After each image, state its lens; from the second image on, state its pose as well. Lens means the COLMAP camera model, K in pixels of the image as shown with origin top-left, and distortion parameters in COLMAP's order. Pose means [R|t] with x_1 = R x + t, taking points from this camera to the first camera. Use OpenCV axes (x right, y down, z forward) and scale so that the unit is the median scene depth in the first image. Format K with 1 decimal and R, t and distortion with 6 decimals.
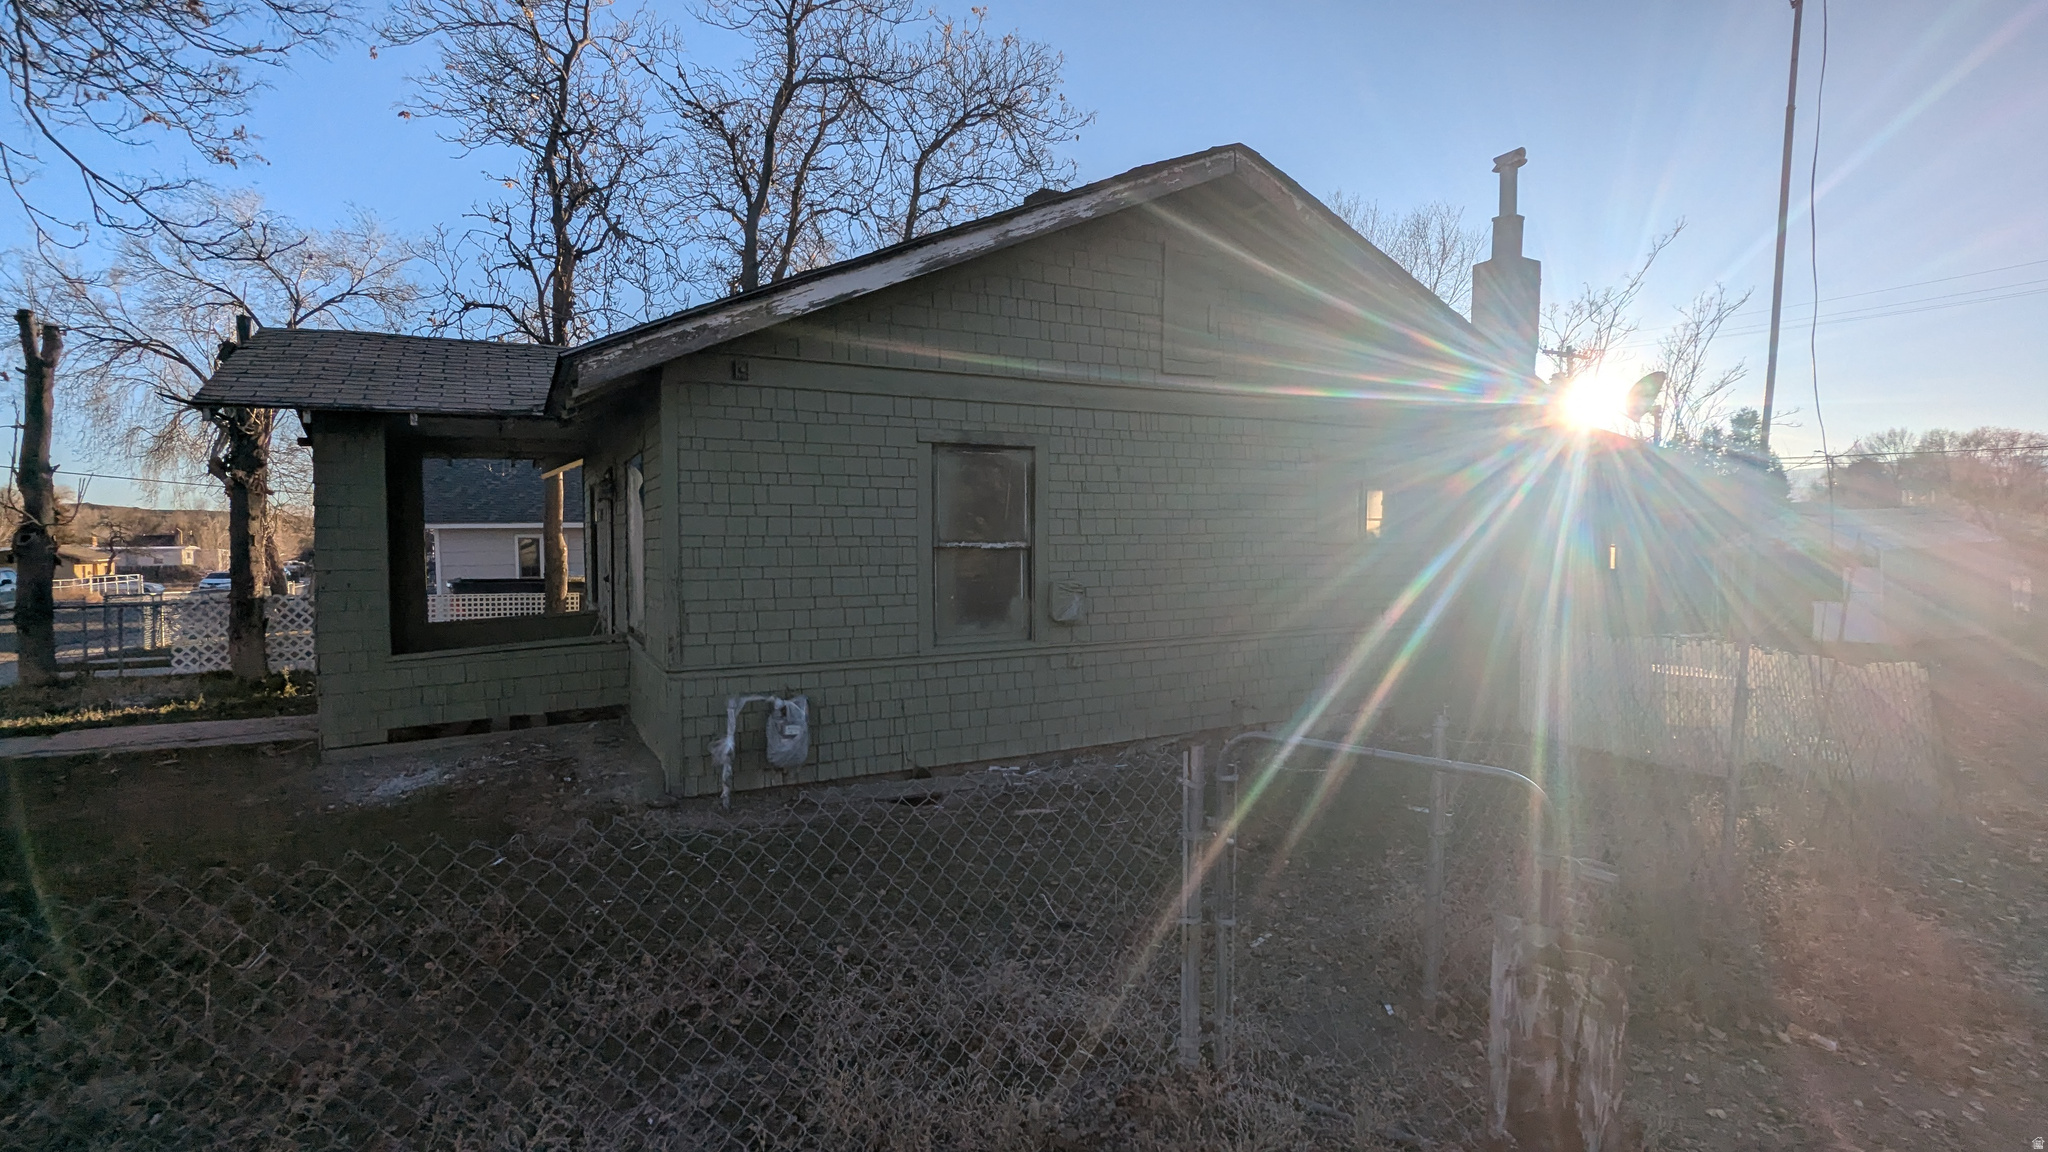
lens RADIAL K [[962.1, 0, 1030.6], [0, 962.1, 577.8], [0, 0, 1]] dist [-0.001247, 0.000084]
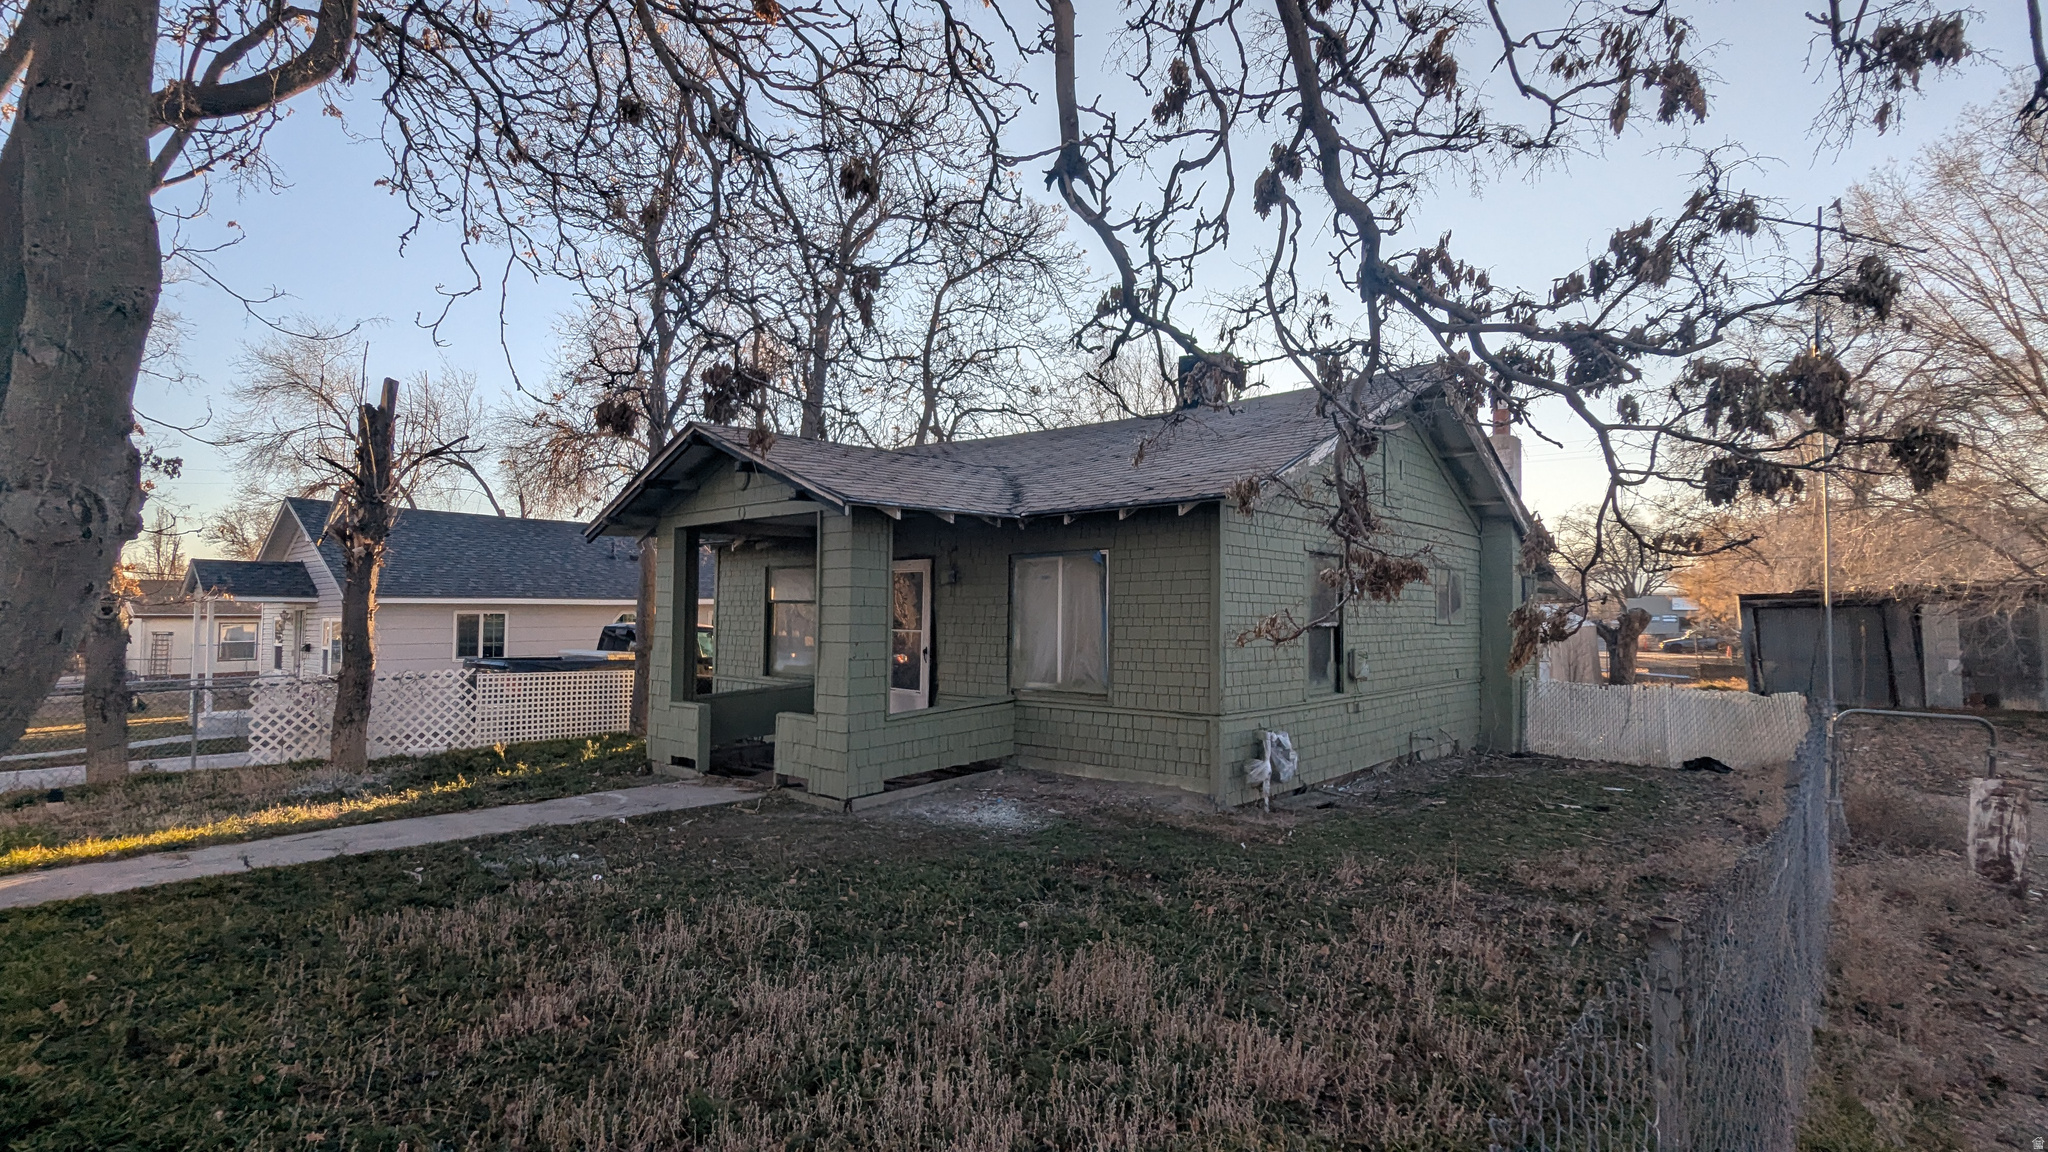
lens RADIAL K [[962.1, 0, 1030.6], [0, 962.1, 577.8], [0, 0, 1]] dist [-0.001247, 0.000084]
pose [[0.934563, 0.023074, 0.355050, -0.941350], [0.006923, 0.996527, -0.082984, 0.012031], [-0.355731, 0.080012, 0.931157, -0.161084]]
